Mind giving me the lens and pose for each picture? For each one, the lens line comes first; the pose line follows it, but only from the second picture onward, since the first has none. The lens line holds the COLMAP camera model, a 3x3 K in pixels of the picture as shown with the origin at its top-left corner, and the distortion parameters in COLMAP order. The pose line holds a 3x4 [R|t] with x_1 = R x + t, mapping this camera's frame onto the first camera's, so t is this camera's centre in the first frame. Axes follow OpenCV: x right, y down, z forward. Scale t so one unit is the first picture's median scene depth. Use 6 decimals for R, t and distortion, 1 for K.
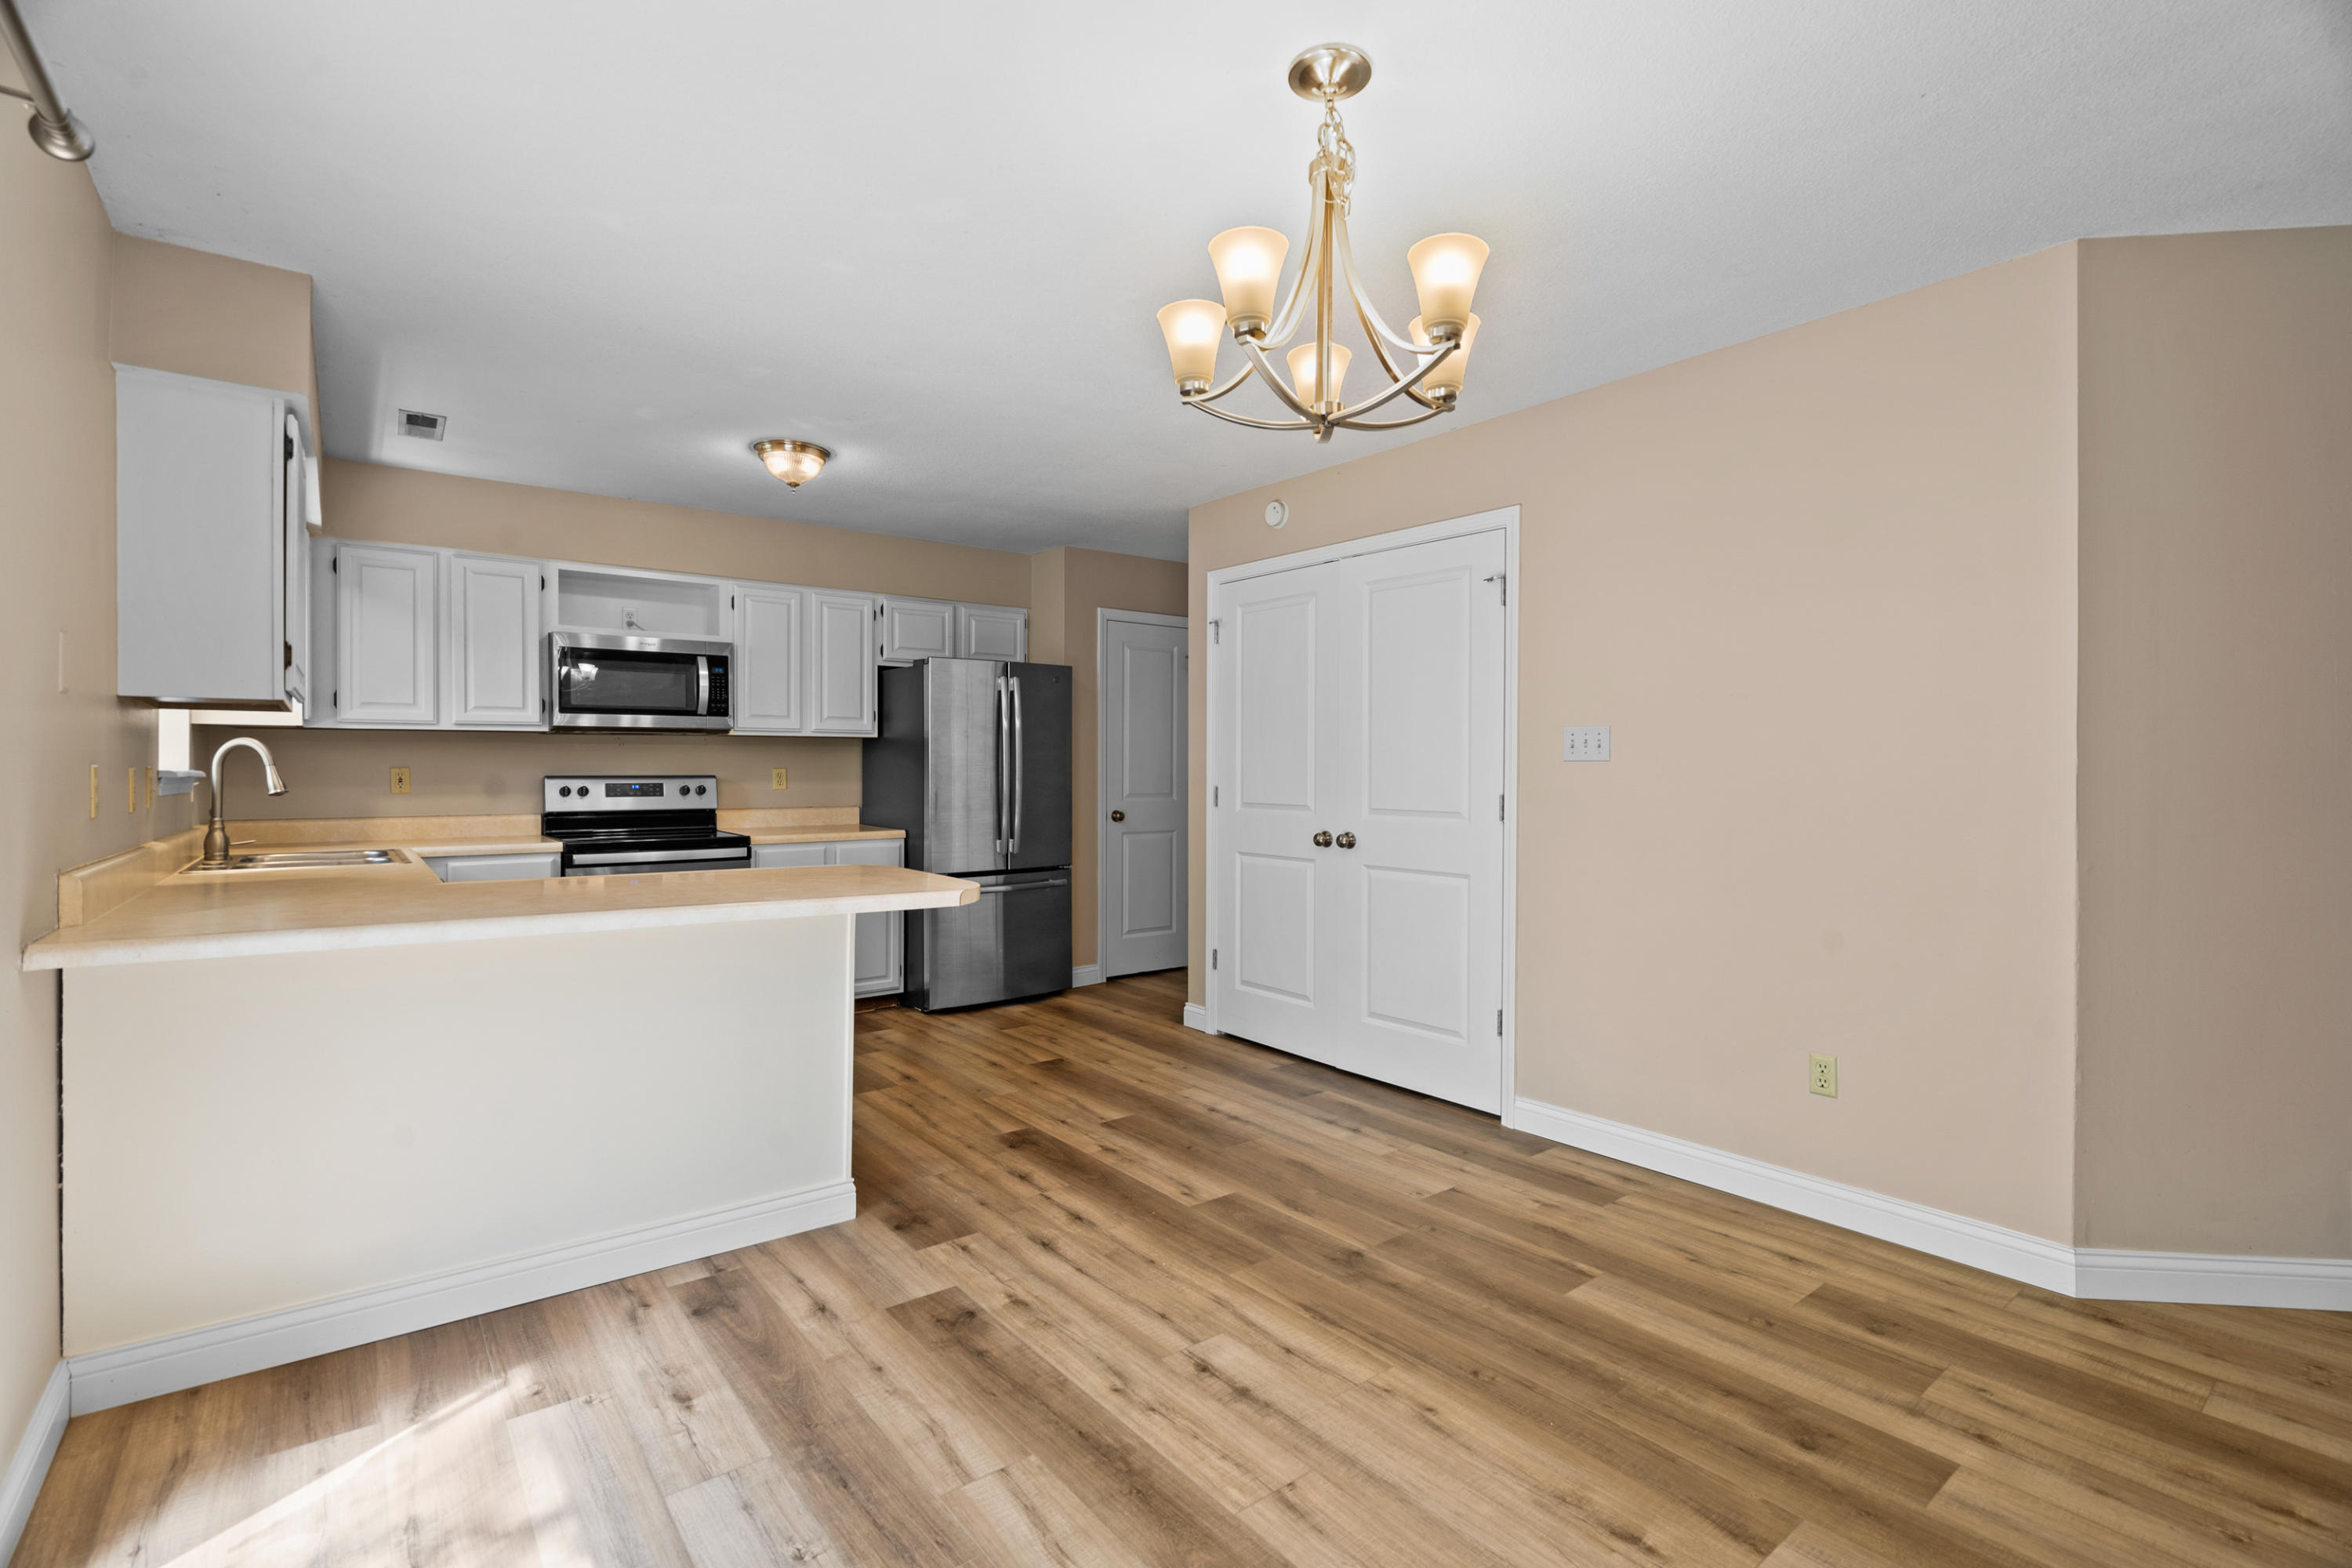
lens RADIAL K [[1077.8, 0, 1180.0], [0, 1077.8, 779.6], [0, 0, 1]] dist [-0.000040, 0.000052]
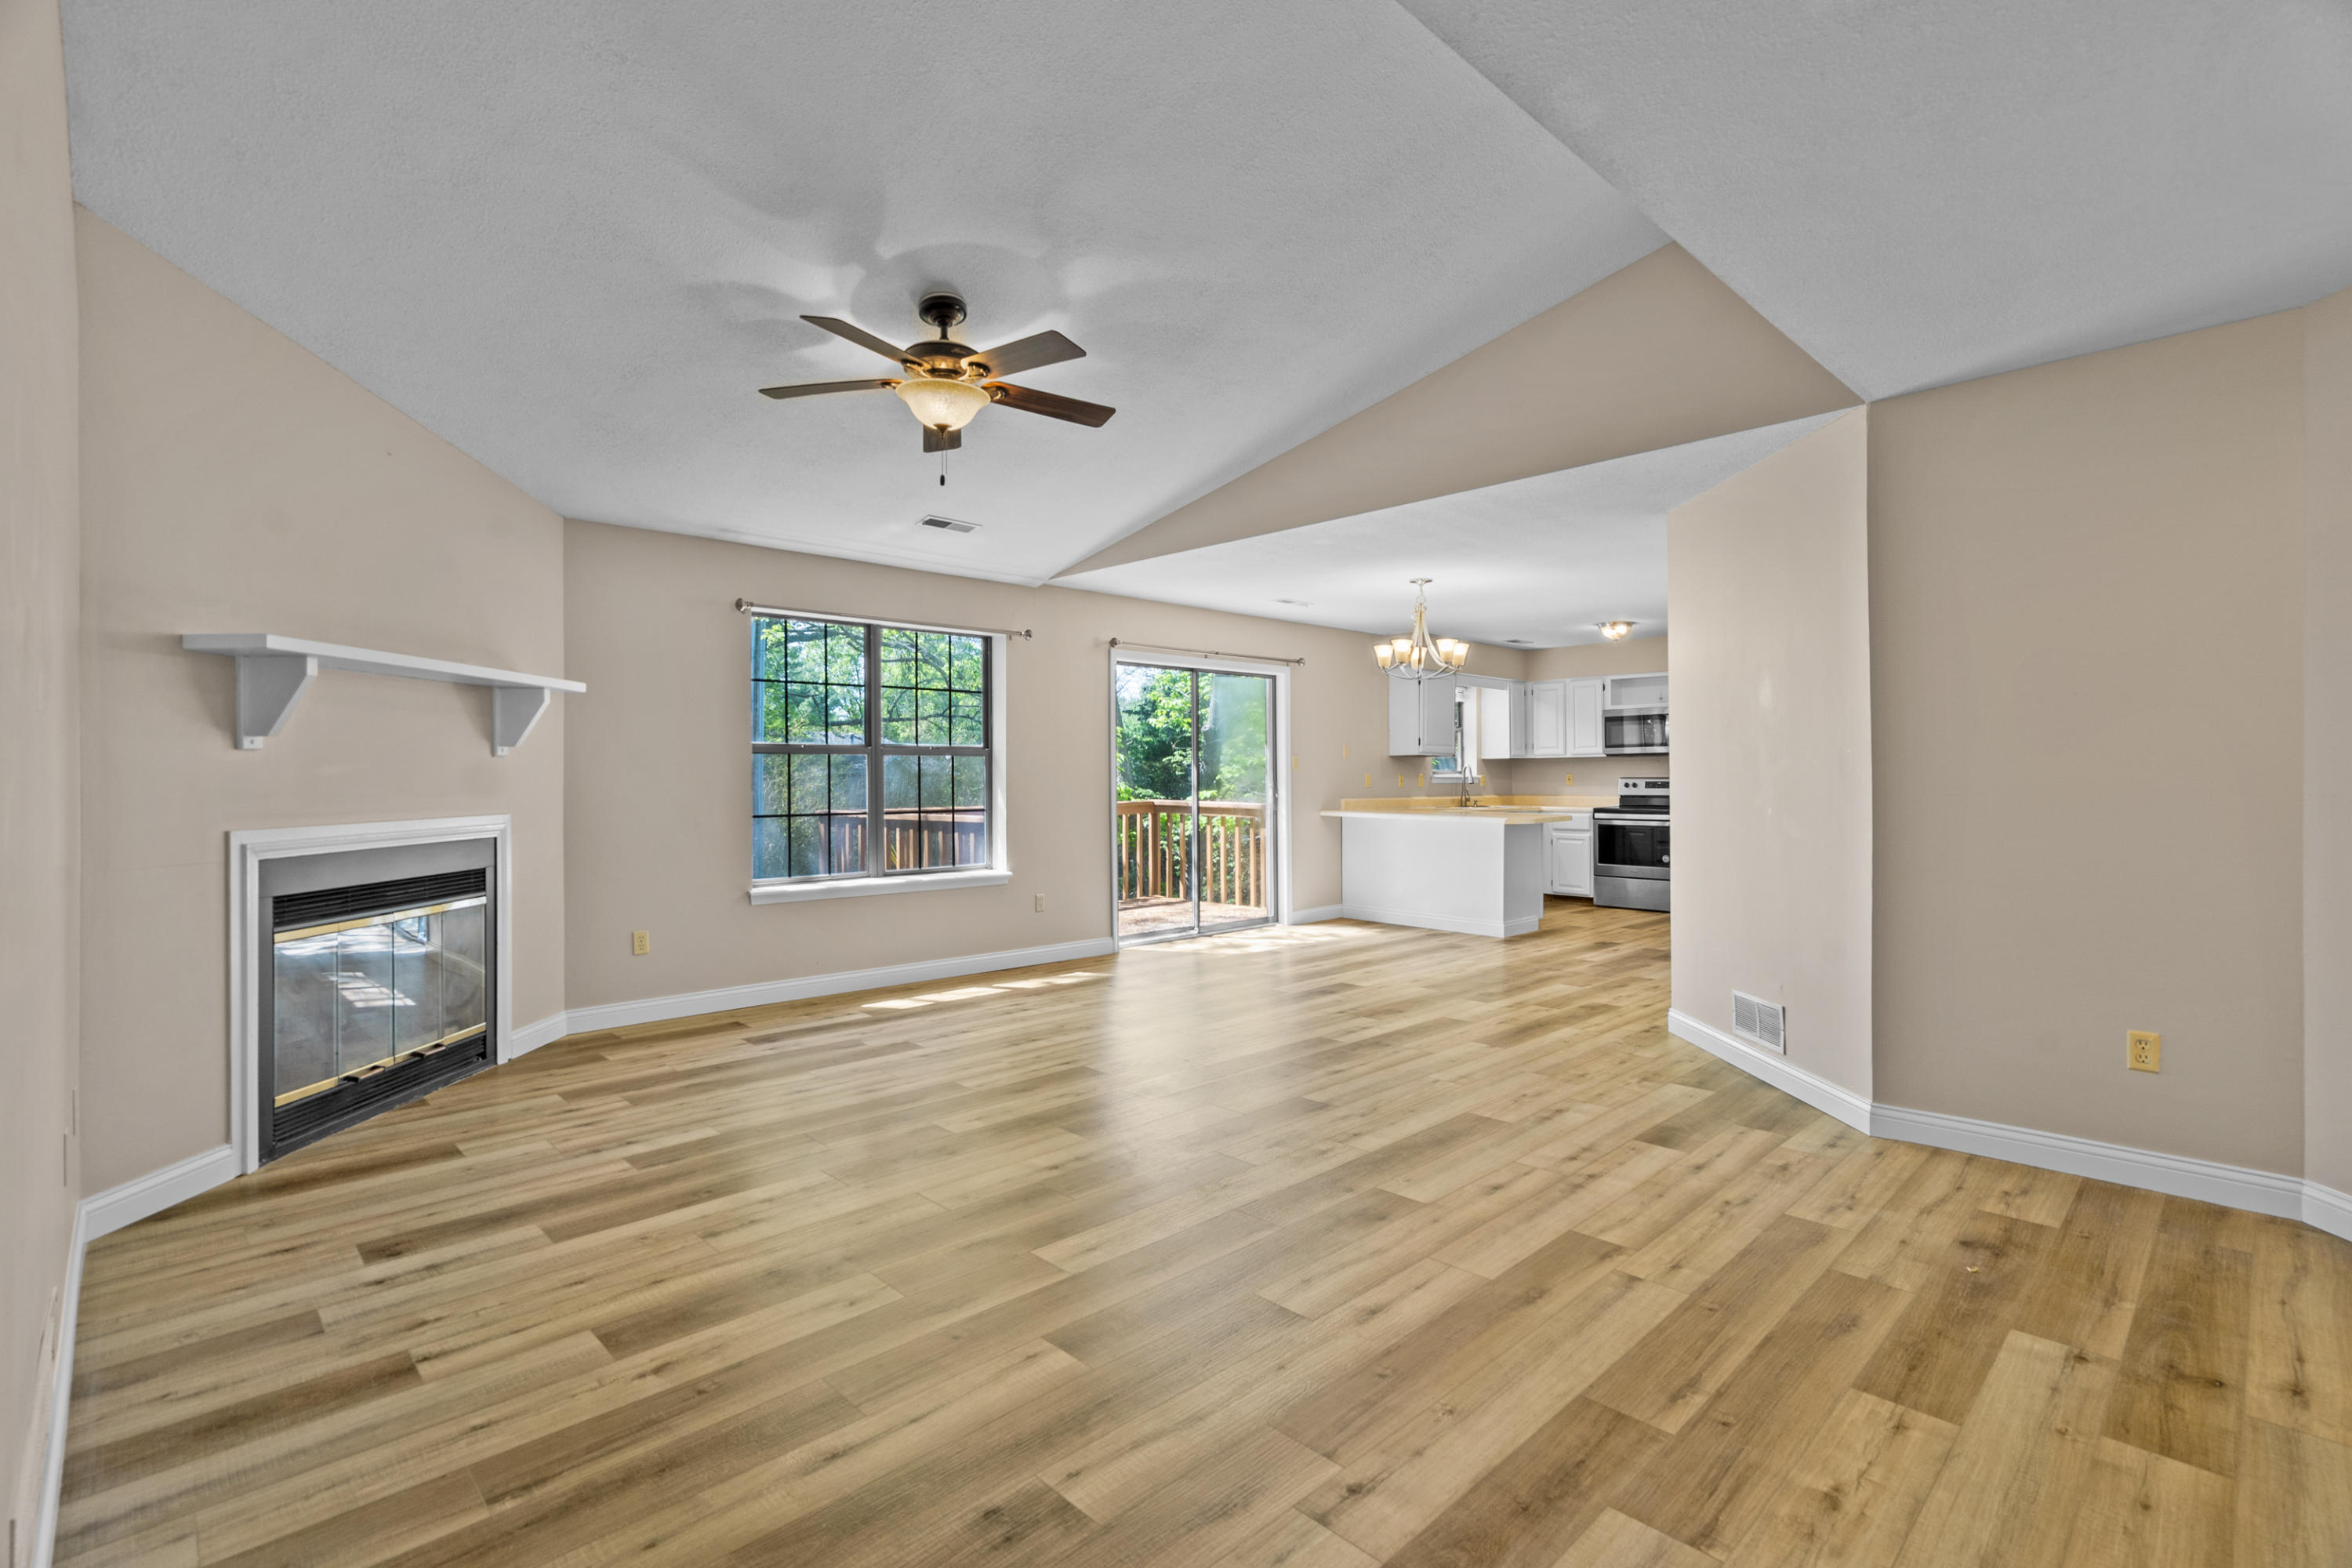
lens RADIAL K [[1077.8, 0, 1180.0], [0, 1077.8, 779.6], [0, 0, 1]] dist [-0.000040, 0.000052]
pose [[0.109745, 0.004217, -0.993951, 1.452607], [-0.001482, 0.999991, 0.004078, -0.007147], [0.993959, 0.001026, 0.109751, -0.067023]]
